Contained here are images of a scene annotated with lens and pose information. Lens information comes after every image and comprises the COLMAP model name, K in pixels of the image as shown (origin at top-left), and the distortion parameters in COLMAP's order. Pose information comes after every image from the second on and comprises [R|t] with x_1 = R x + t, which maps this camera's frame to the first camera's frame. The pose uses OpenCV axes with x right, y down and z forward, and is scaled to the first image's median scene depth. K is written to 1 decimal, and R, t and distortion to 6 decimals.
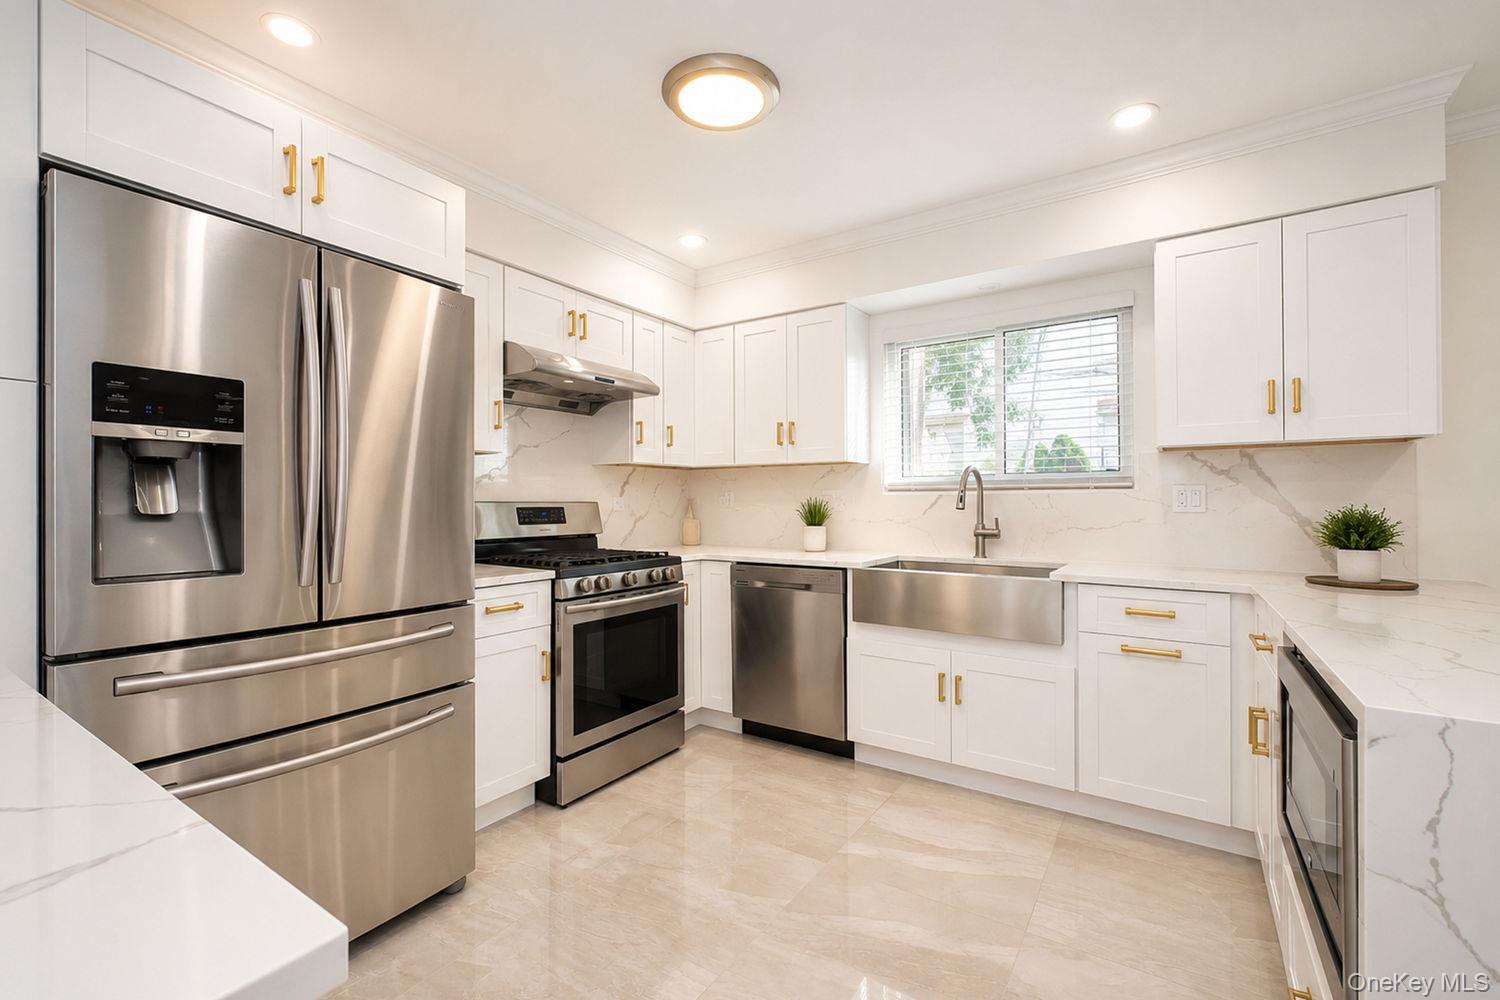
lens RADIAL K [[649.0, 0, 749.5], [0, 649.0, 507.9], [0, 0, 1]] dist [-0.014942, 0.000783]
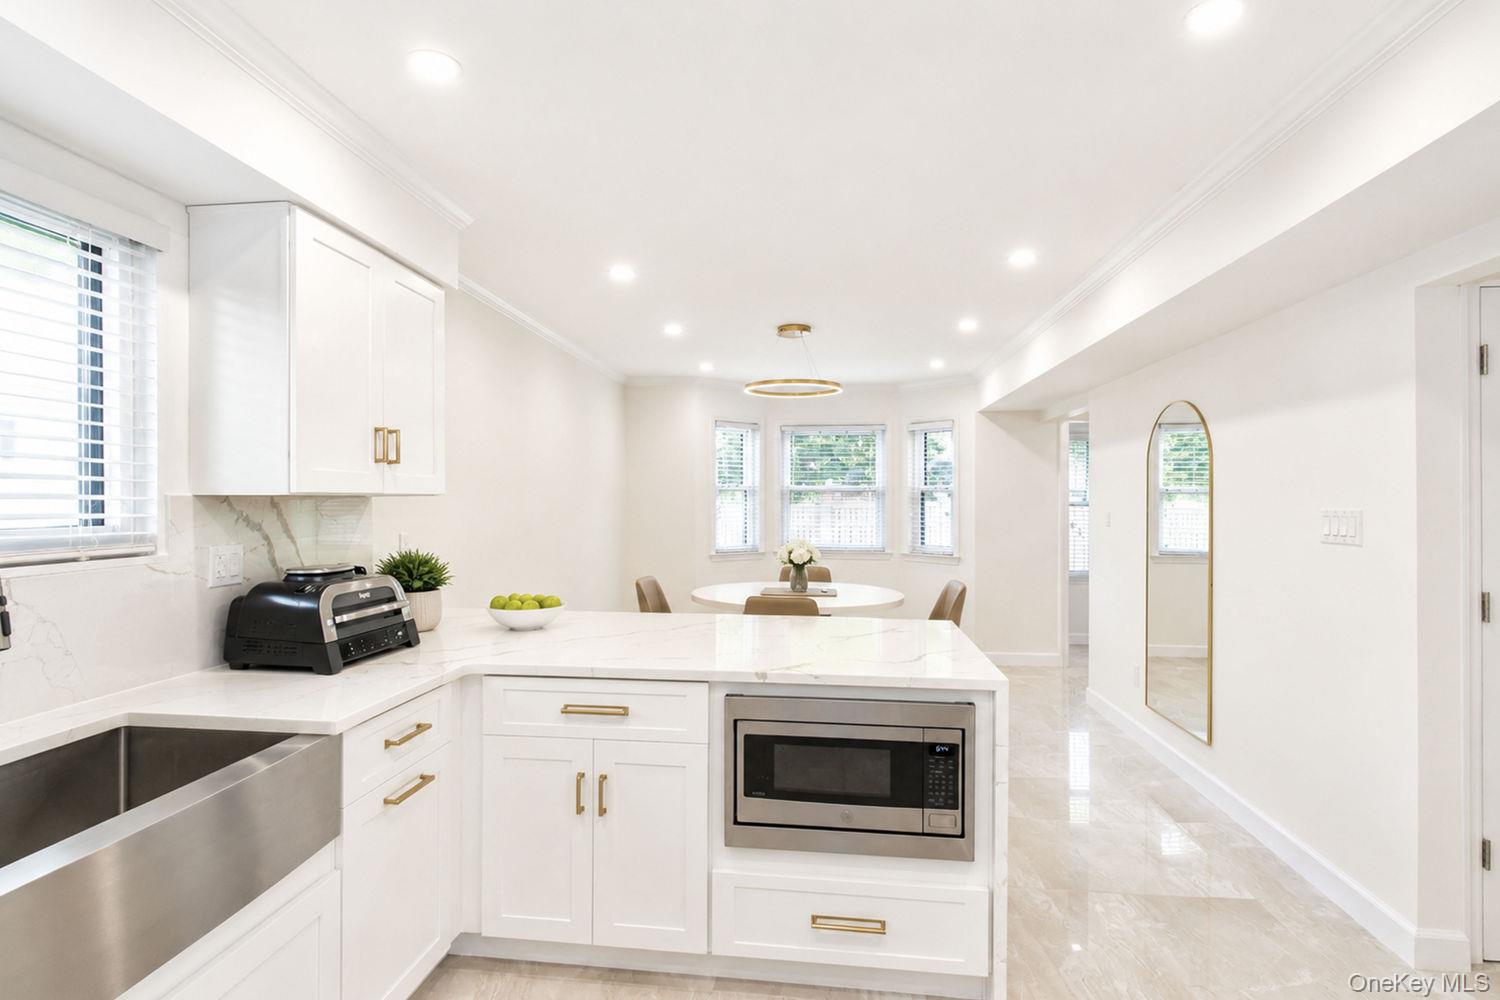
lens RADIAL K [[681.2, 0, 755.8], [0, 681.2, 501.5], [0, 0, 1]] dist [-0.009107, 0.000179]
pose [[-0.482176, 0.002002, 0.876072, -0.215117], [-0.006384, 0.999963, -0.005798, -0.079459], [-0.876051, -0.008388, -0.482145, 0.804018]]
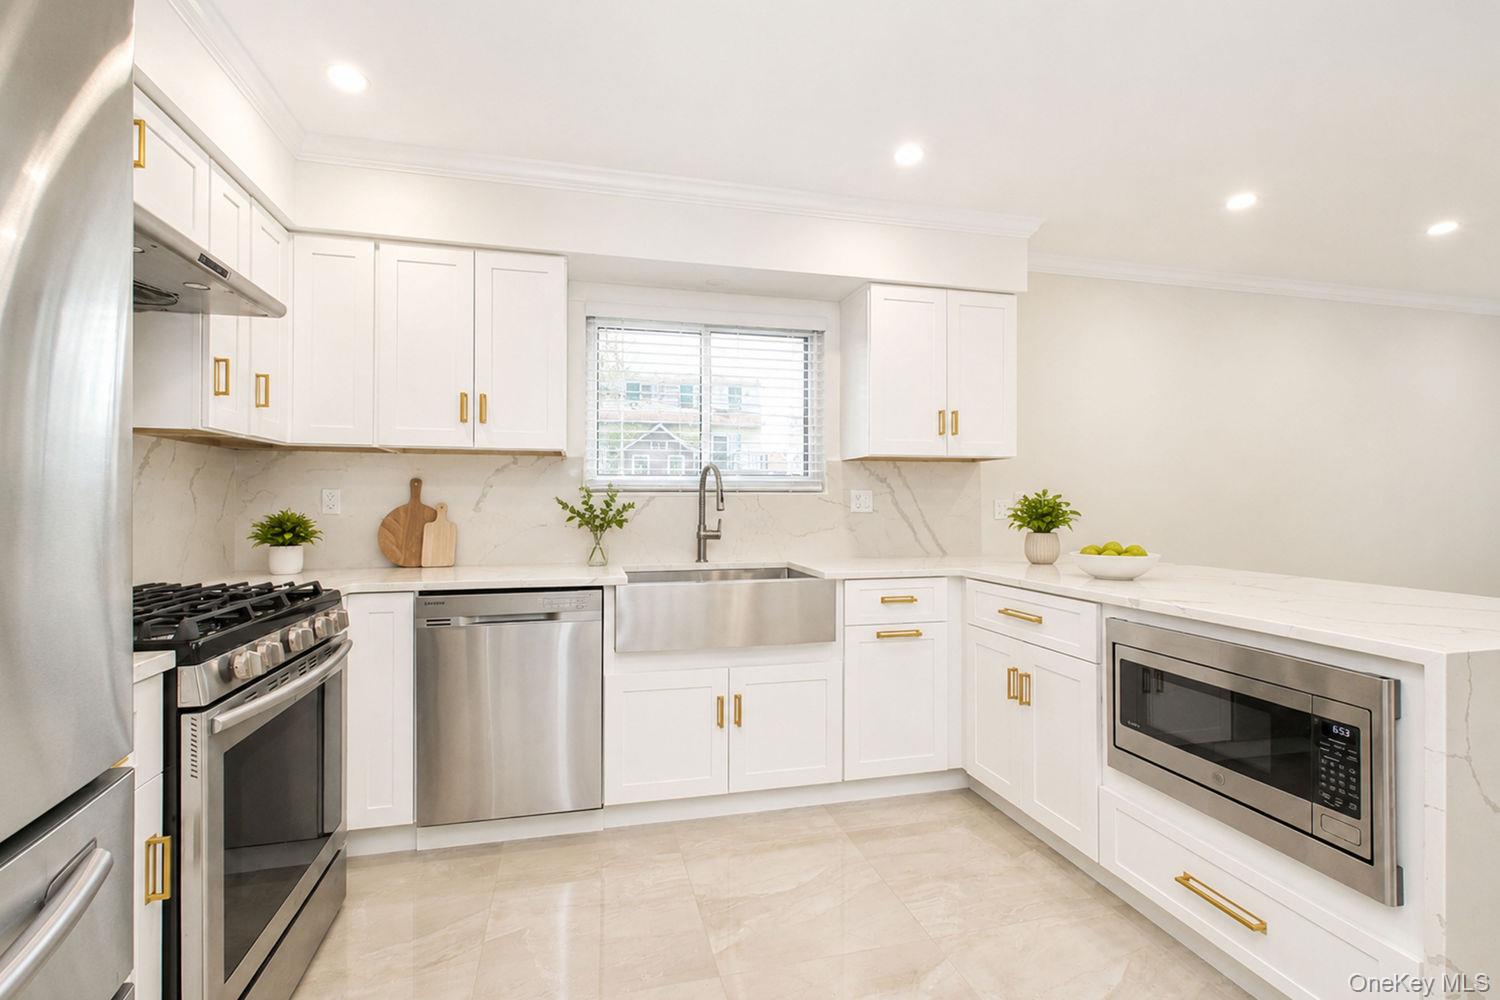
lens RADIAL K [[649.0, 0, 752.1], [0, 649.0, 497.4], [0, 0, 1]] dist [-0.014942, 0.000783]
pose [[0.652542, 0.011248, 0.757669, -0.343100], [-0.000724, 0.999899, -0.014220, -0.004319], [-0.757752, 0.008730, 0.652484, 0.348876]]
